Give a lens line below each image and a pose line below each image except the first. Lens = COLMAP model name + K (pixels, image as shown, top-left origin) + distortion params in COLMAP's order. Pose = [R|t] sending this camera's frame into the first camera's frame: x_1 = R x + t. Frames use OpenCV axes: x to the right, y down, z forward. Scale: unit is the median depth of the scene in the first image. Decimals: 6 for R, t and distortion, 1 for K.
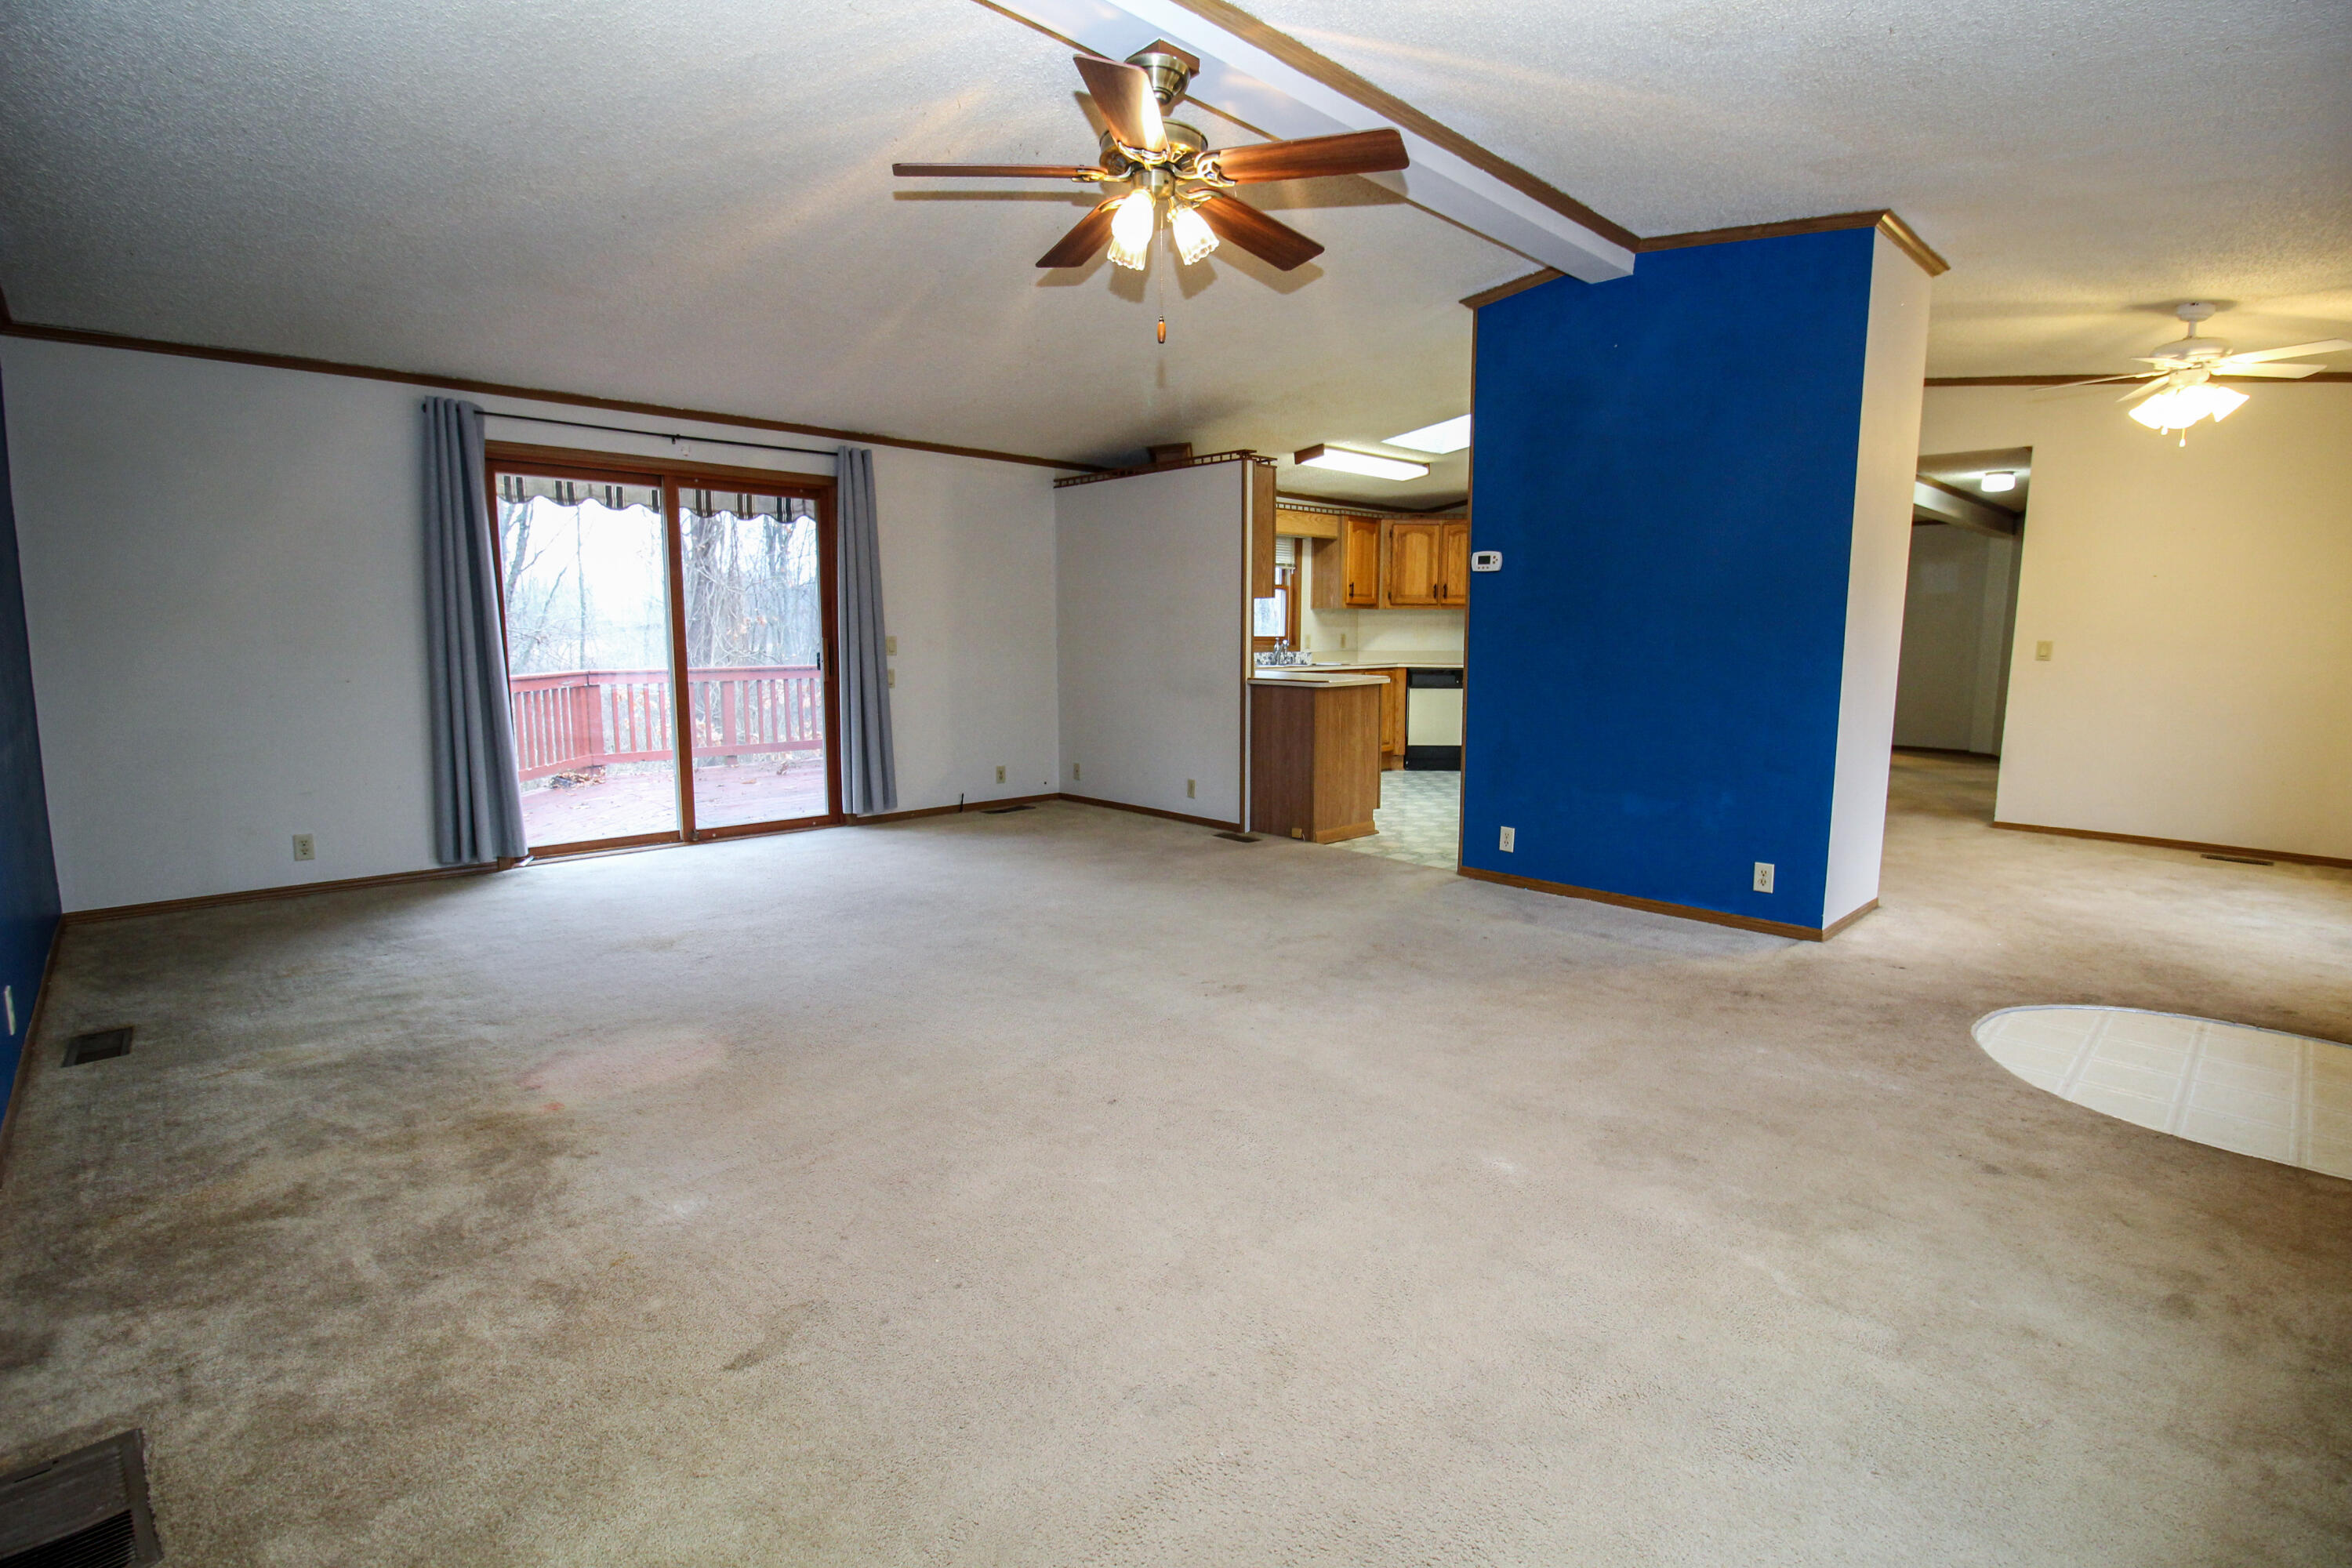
lens RADIAL K [[1091.7, 0, 1181.0], [0, 1091.7, 771.0], [0, 0, 1]] dist [0.003741, -0.013539]
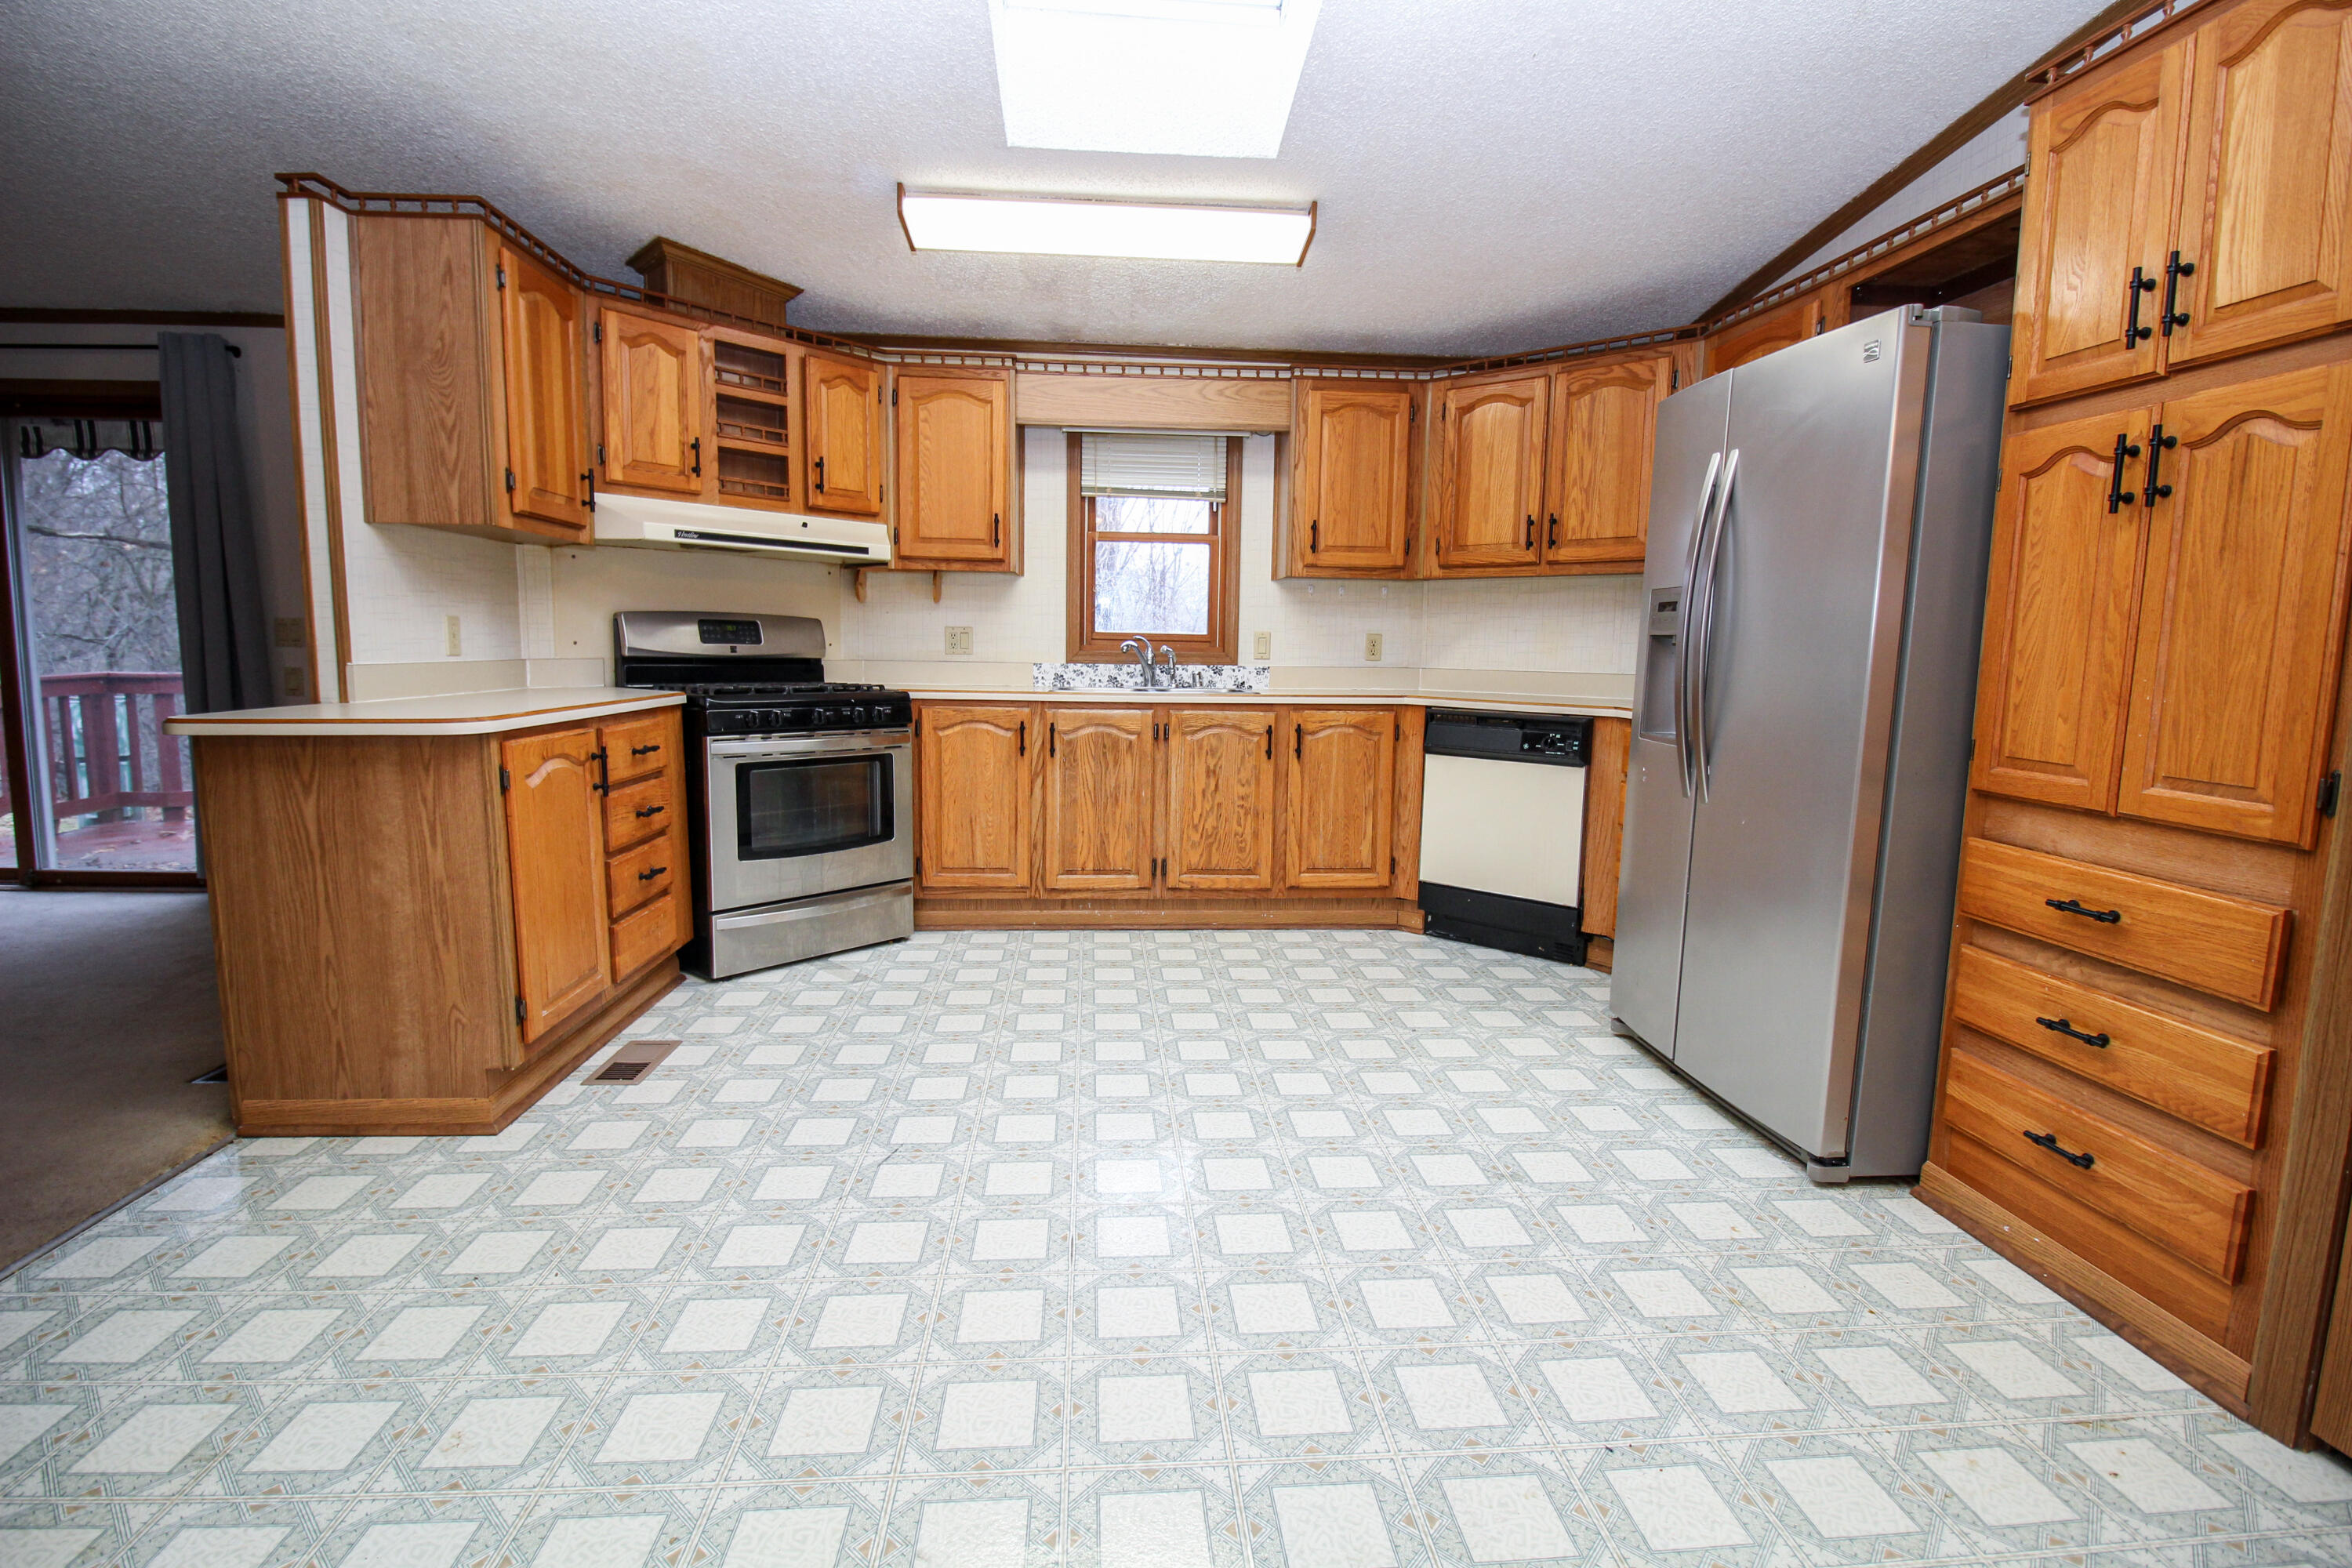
lens RADIAL K [[1085.6, 0, 1176.5], [0, 1085.6, 769.4], [0, 0, 1]] dist [0.001593, -0.013326]
pose [[0.775962, 0.082085, -0.625416, 0.614864], [-0.094489, 0.995435, 0.013416, -0.099304], [0.623663, 0.048685, 0.780176, 0.897933]]
